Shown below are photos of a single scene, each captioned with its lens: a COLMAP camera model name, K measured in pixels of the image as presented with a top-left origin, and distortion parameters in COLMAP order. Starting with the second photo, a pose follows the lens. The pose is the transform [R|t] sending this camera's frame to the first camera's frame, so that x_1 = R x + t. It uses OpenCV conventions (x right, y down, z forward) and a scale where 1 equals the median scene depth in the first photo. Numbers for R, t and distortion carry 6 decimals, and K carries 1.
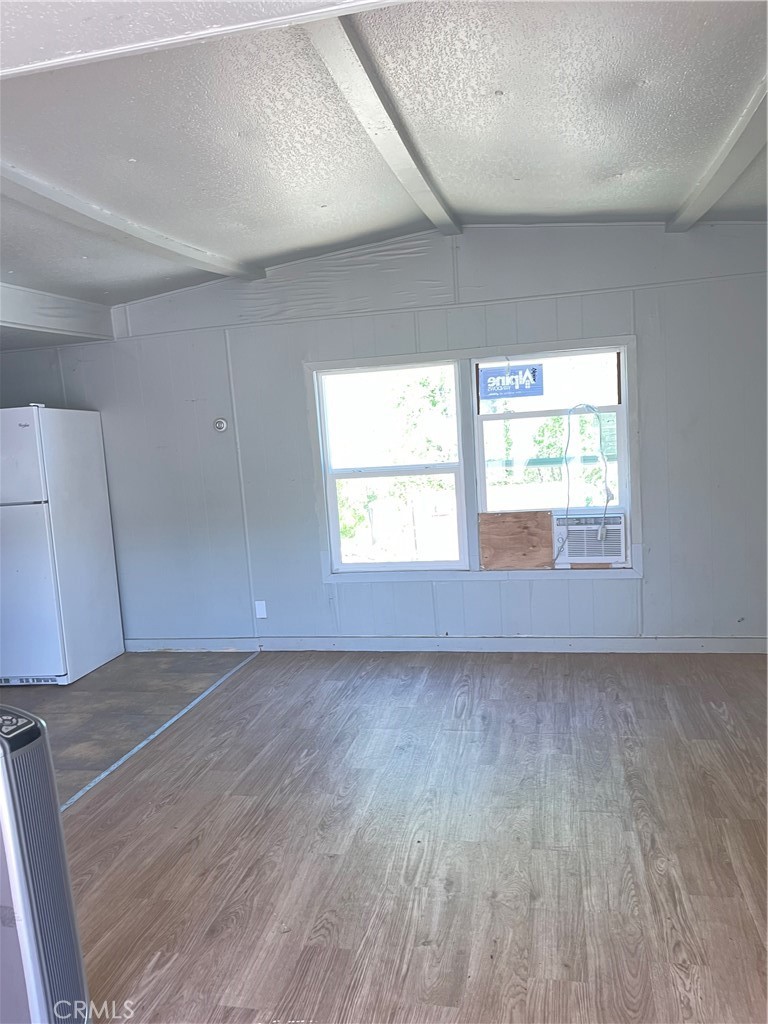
lens RADIAL K [[771.5, 0, 382.2], [0, 771.5, 529.8], [0, 0, 1]] dist [0.052050, -0.078640]
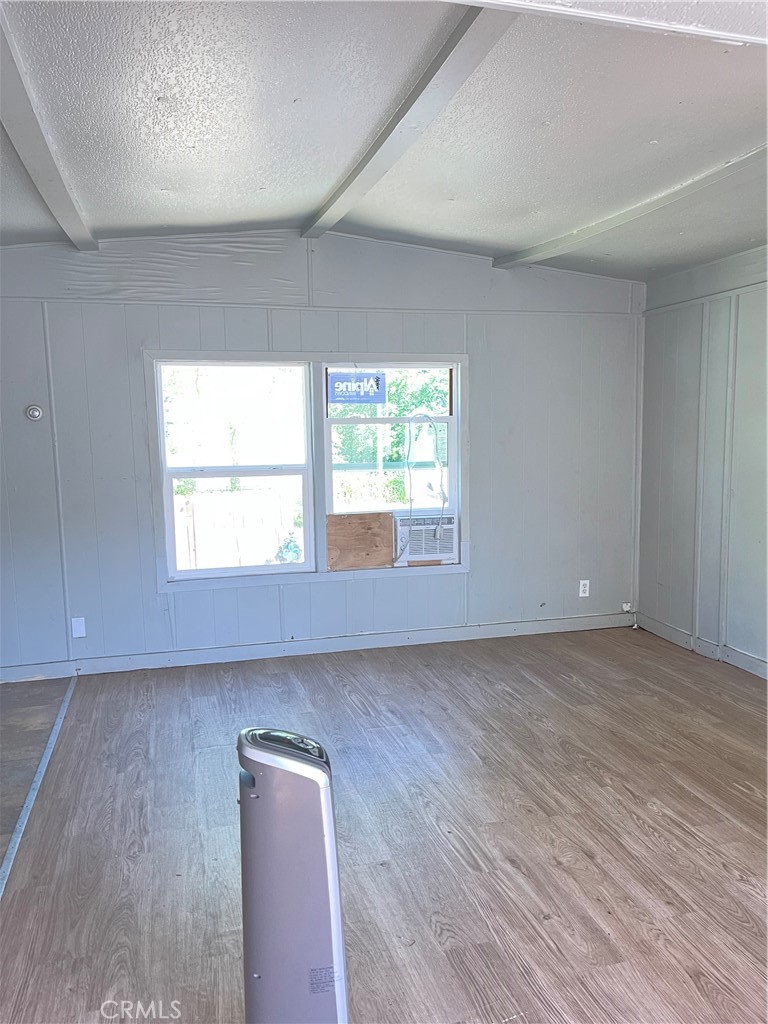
lens RADIAL K [[769.8, 0, 378.6], [0, 769.8, 518.4], [0, 0, 1]] dist [0.053943, -0.072121]
pose [[0.885981, -0.005958, 0.463684, -0.288404], [0.018497, 0.999576, -0.022499, 0.007212], [-0.463353, 0.028511, 0.885715, 0.076411]]
